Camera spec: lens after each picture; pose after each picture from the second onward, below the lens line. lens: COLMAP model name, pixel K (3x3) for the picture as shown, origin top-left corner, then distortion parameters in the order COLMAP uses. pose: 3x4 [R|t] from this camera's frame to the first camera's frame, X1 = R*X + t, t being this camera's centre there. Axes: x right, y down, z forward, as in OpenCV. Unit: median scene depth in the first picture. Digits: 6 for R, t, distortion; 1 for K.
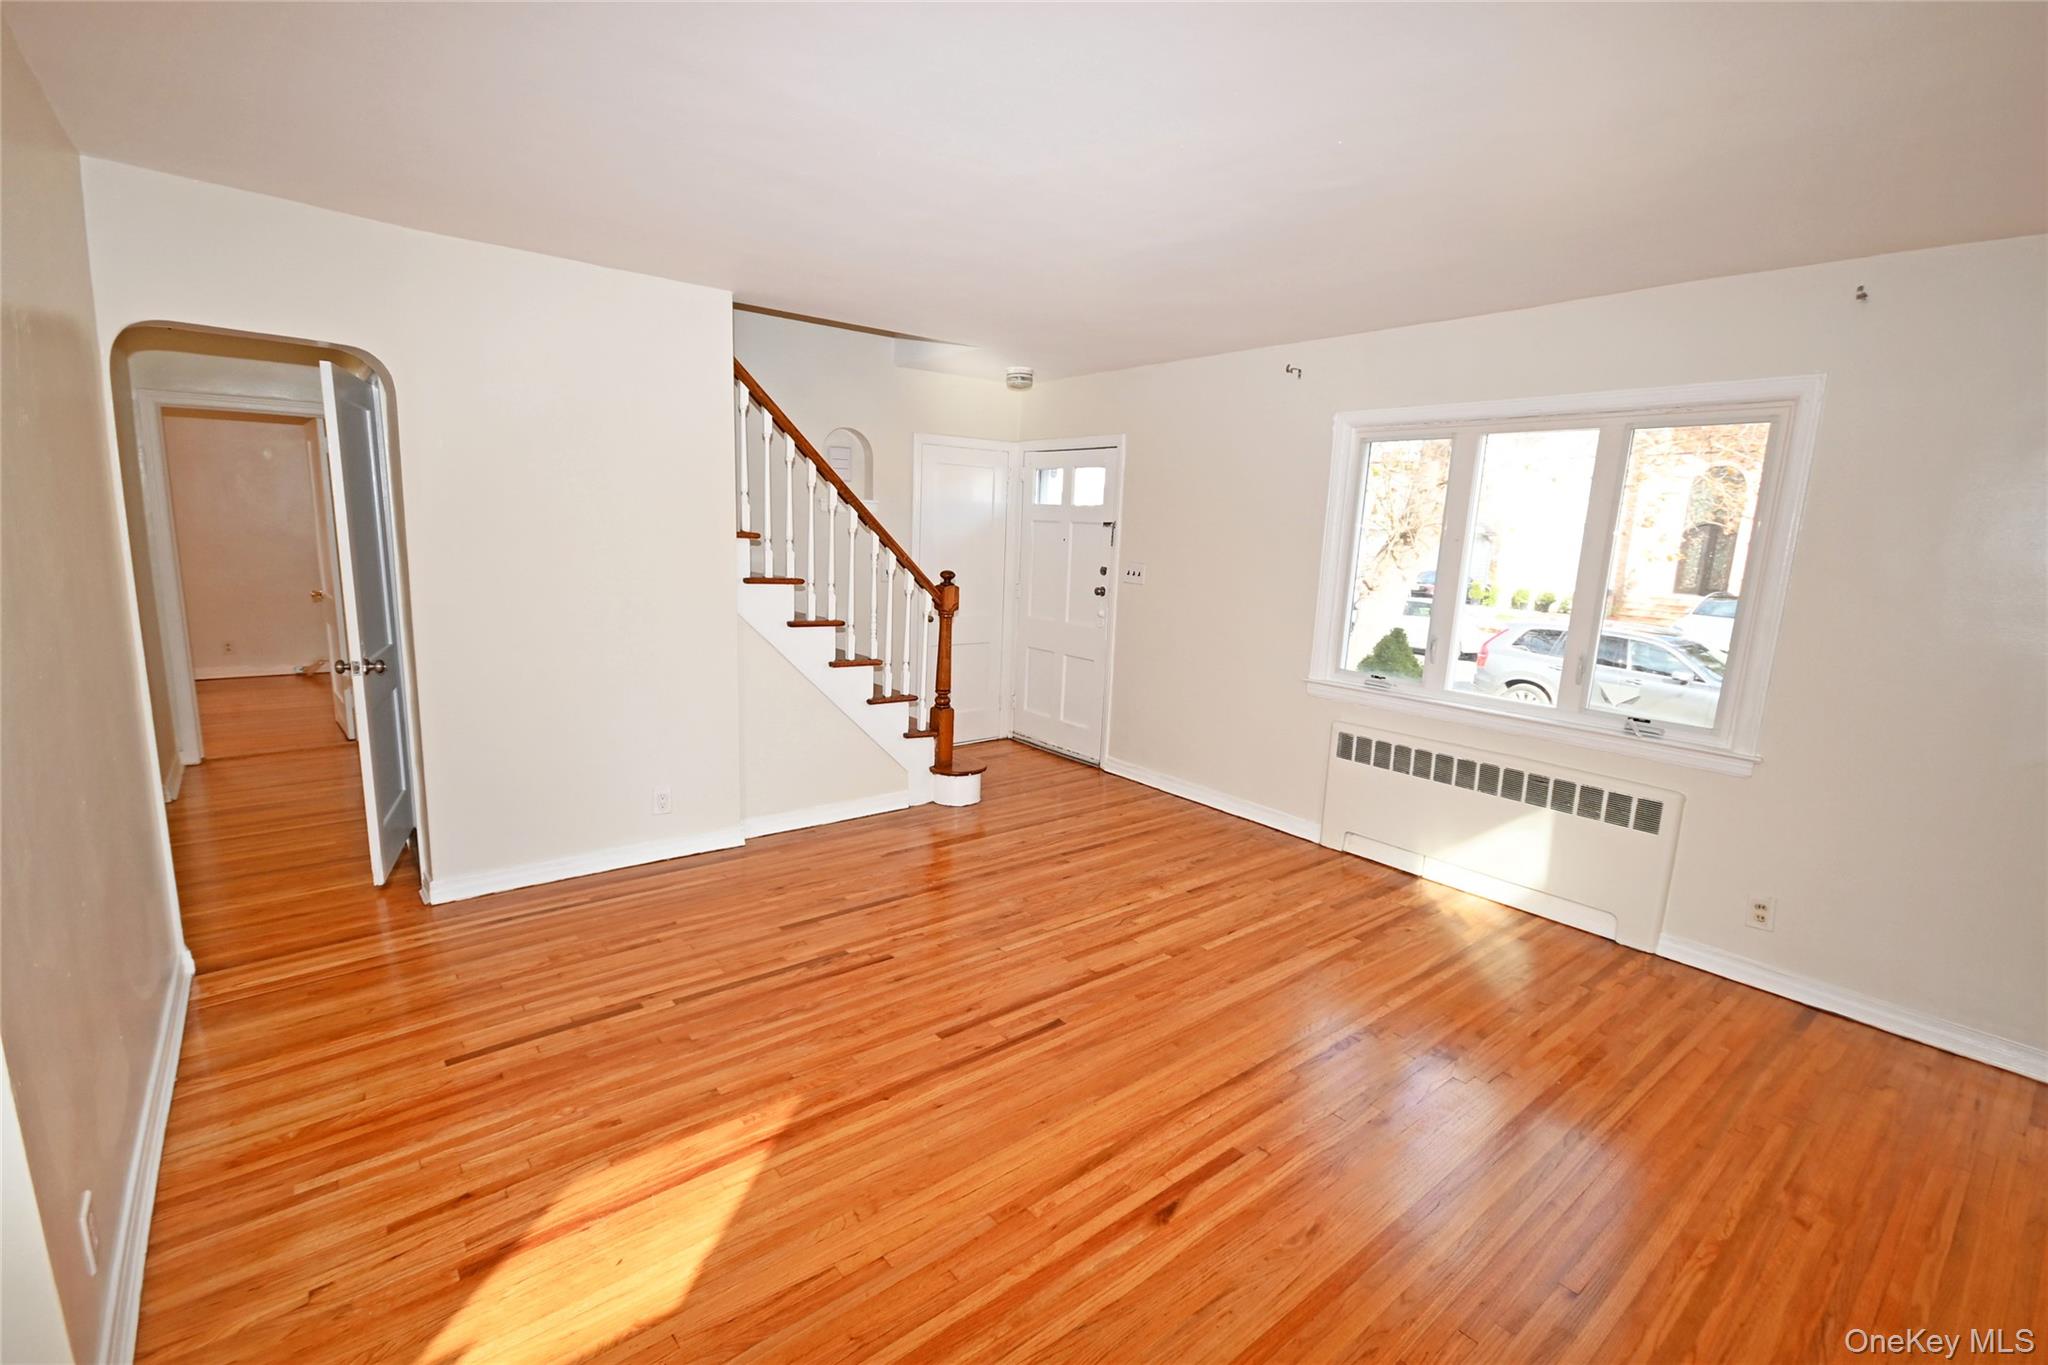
lens RADIAL K [[912.2, 0, 1030.2], [0, 912.2, 685.5], [0, 0, 1]] dist [0.001746, 0.000171]
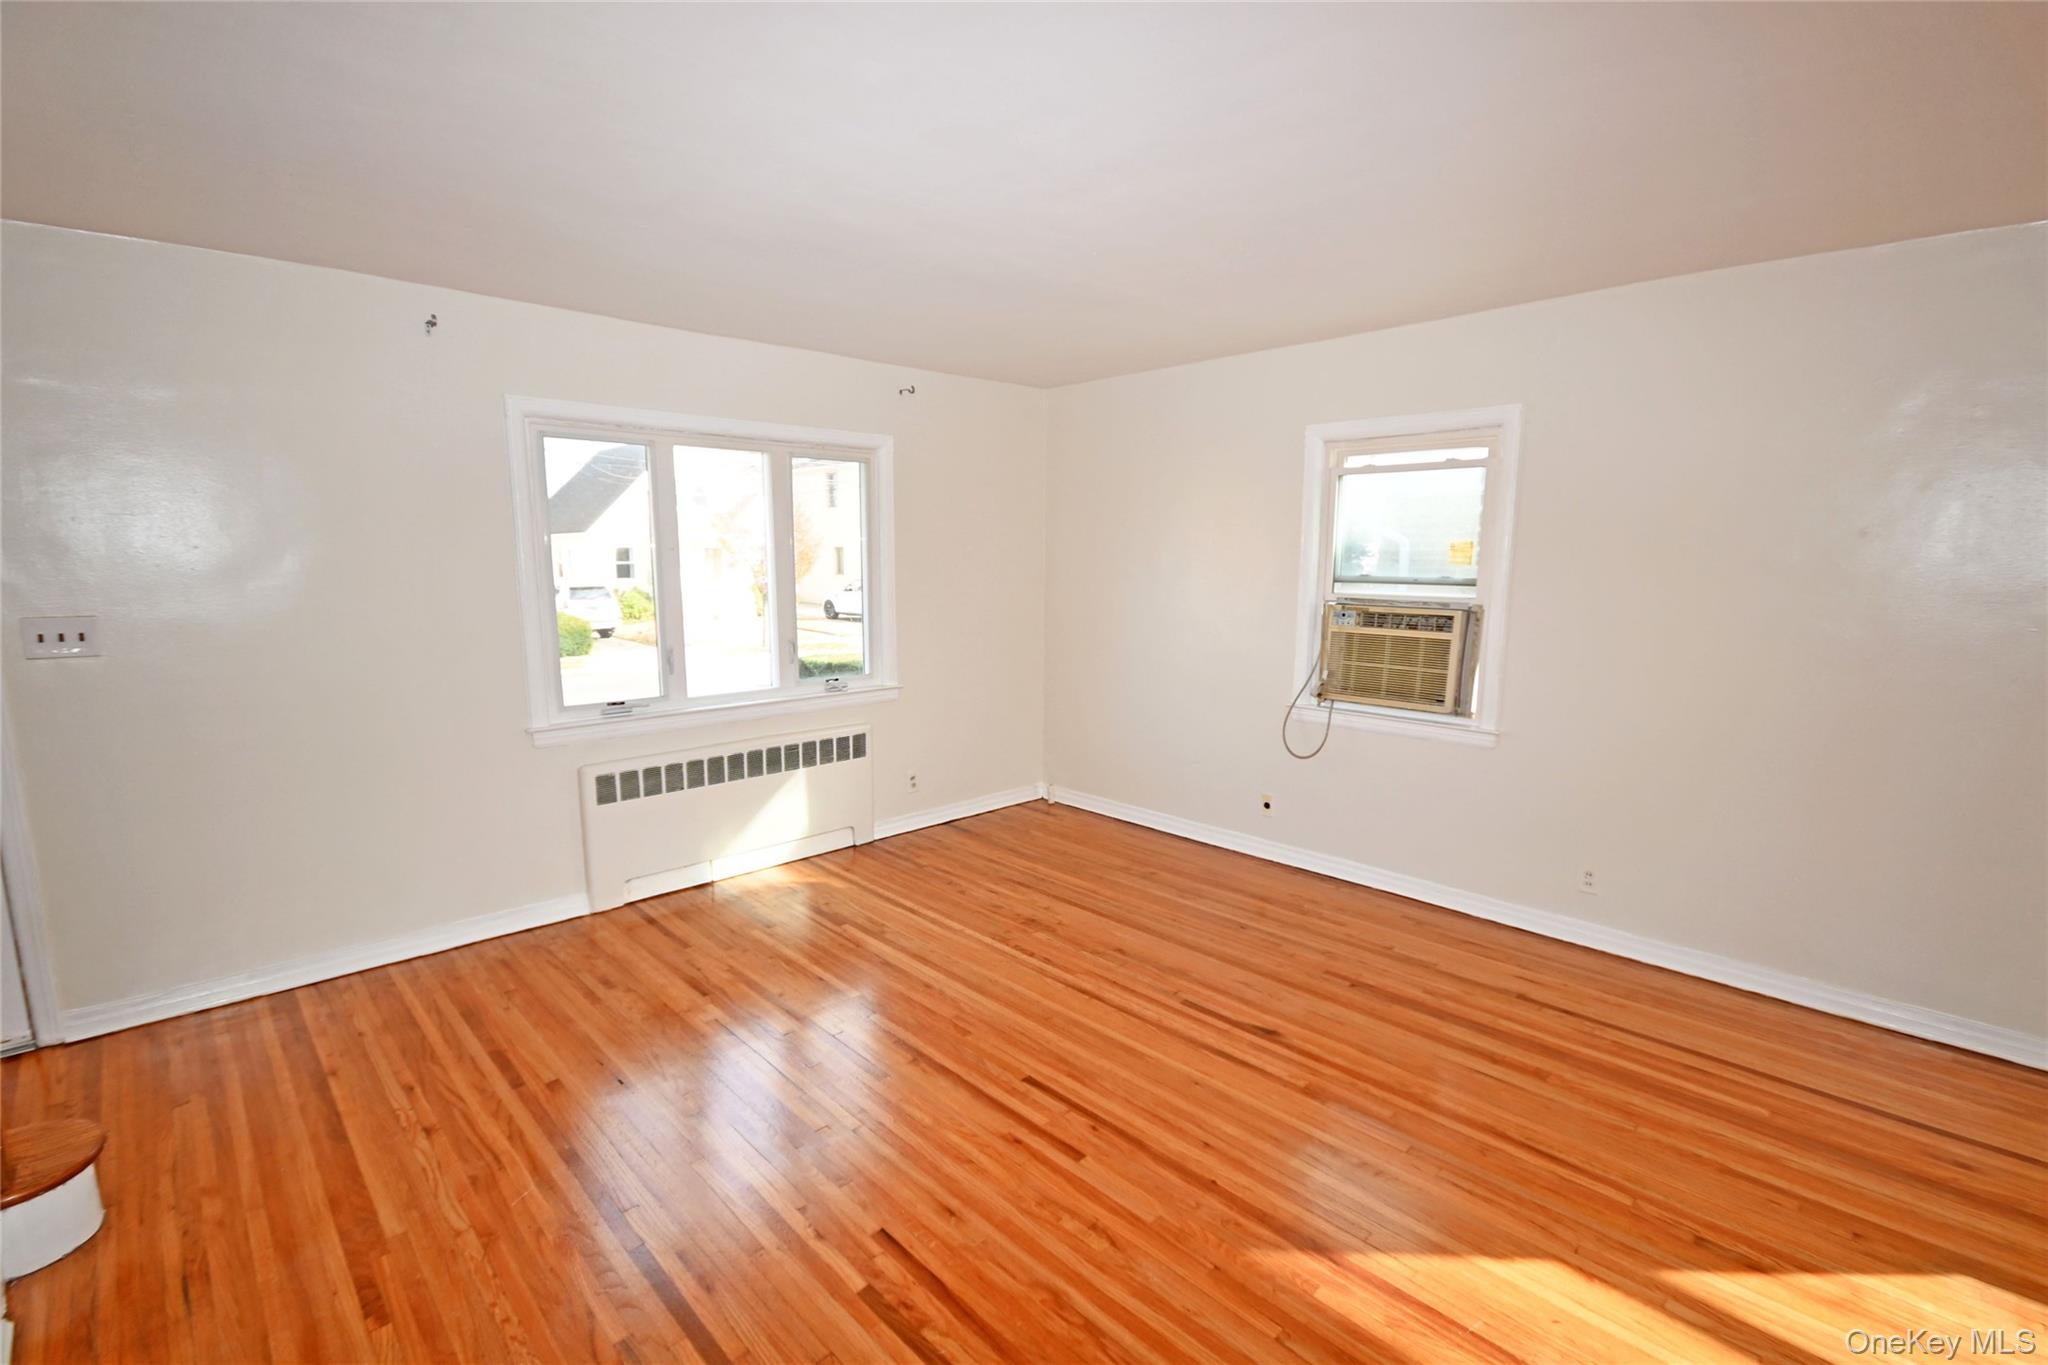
lens RADIAL K [[912.2, 0, 1027.6], [0, 912.2, 694.4], [0, 0, 1]] dist [0.001746, 0.000171]
pose [[-0.082533, -0.190290, 0.978253, -0.601368], [0.166441, 0.965183, 0.201790, -0.149201], [-0.982591, 0.179476, -0.047987, 0.725145]]
